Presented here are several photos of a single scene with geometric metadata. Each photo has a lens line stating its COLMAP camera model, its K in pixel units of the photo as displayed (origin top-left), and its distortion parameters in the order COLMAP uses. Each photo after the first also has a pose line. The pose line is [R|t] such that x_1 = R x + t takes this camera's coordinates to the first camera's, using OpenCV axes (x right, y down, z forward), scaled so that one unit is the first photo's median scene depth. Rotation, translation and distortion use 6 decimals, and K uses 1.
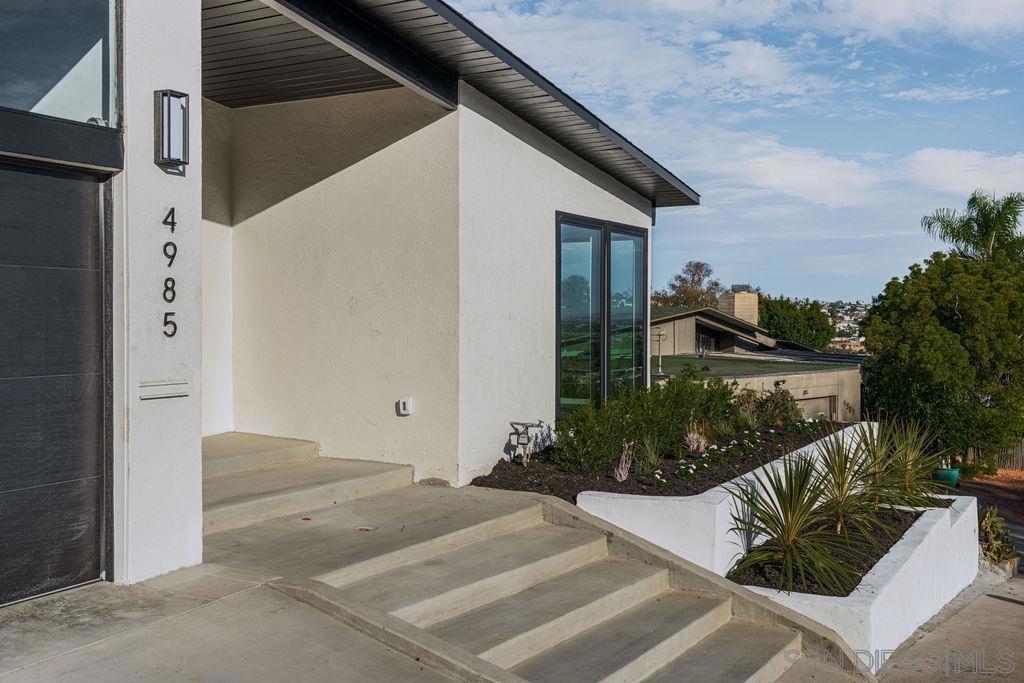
lens RADIAL K [[999.2, 0, 512.0], [0, 999.2, 320.7], [0, 0, 1]] dist [-0.012472, -0.000159]
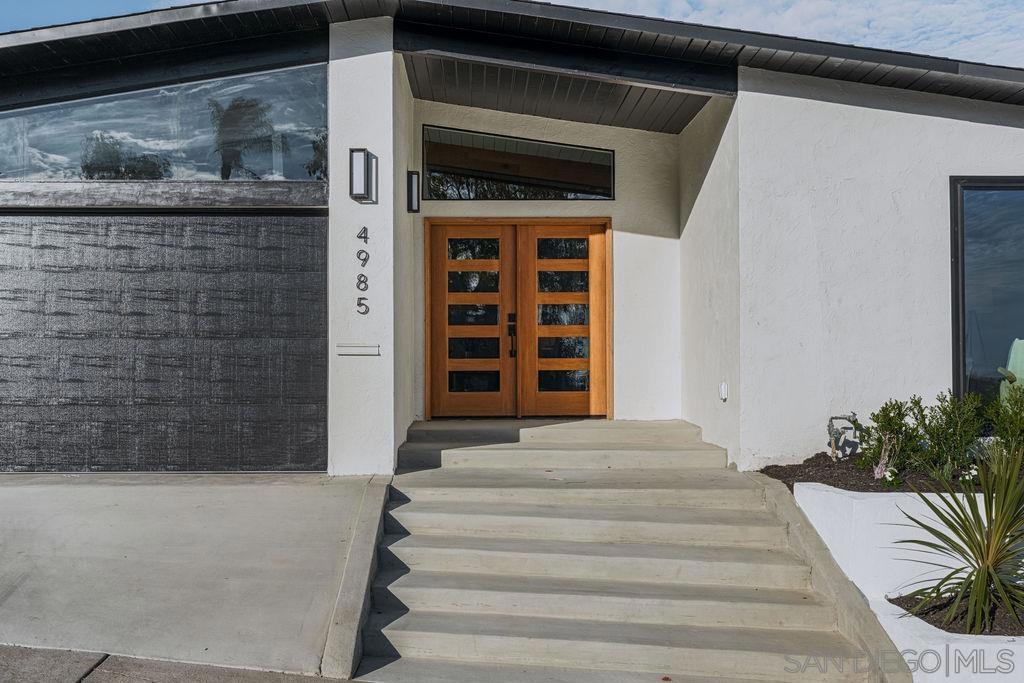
lens RADIAL K [[1035.7, 0, 512.0], [0, 1035.7, 341.5], [0, 0, 1]] dist [0.002131, 0.018972]
pose [[0.510695, -0.028148, -0.859301, 1.049693], [-0.000810, 0.999448, -0.033220, 0.103745], [0.859761, 0.017661, 0.510391, 0.395999]]
